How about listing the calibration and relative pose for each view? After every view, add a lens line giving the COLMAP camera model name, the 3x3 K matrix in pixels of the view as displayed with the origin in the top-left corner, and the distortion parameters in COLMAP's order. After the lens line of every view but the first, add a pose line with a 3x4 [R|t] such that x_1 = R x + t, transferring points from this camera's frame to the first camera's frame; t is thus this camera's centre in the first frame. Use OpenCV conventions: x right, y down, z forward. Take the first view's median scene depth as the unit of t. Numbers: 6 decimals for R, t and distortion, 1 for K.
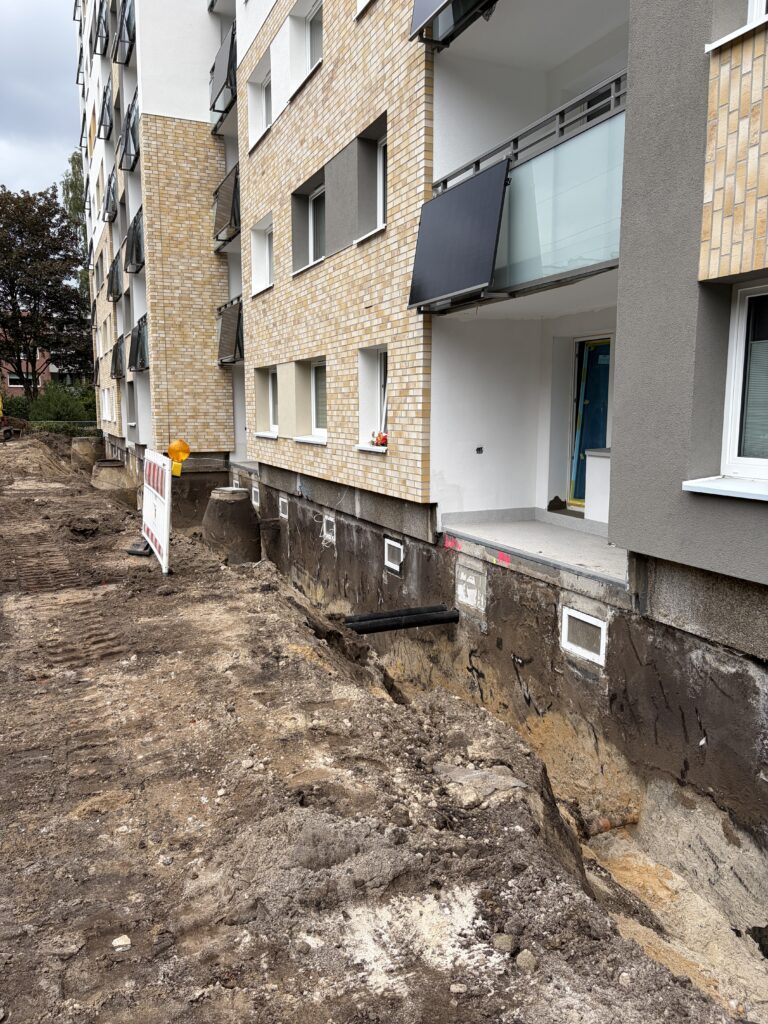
lens RADIAL K [[753.0, 0, 388.1], [0, 753.0, 511.1], [0, 0, 1]] dist [0.008794, -0.003642]
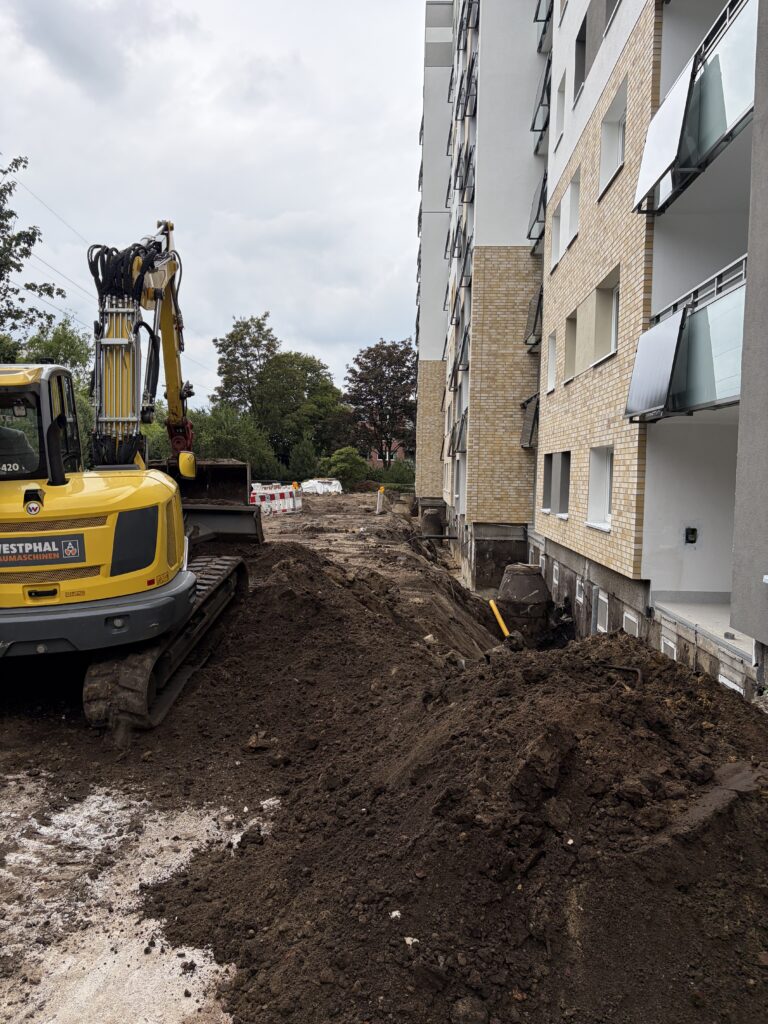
lens RADIAL K [[753.0, 0, 381.7], [0, 753.0, 511.2], [0, 0, 1]] dist [0.008794, -0.003642]
pose [[0.893579, 0.041886, -0.446948, 0.211799], [-0.081949, 0.994128, -0.070675, -0.000313], [0.441363, 0.099780, 0.891764, -0.234649]]
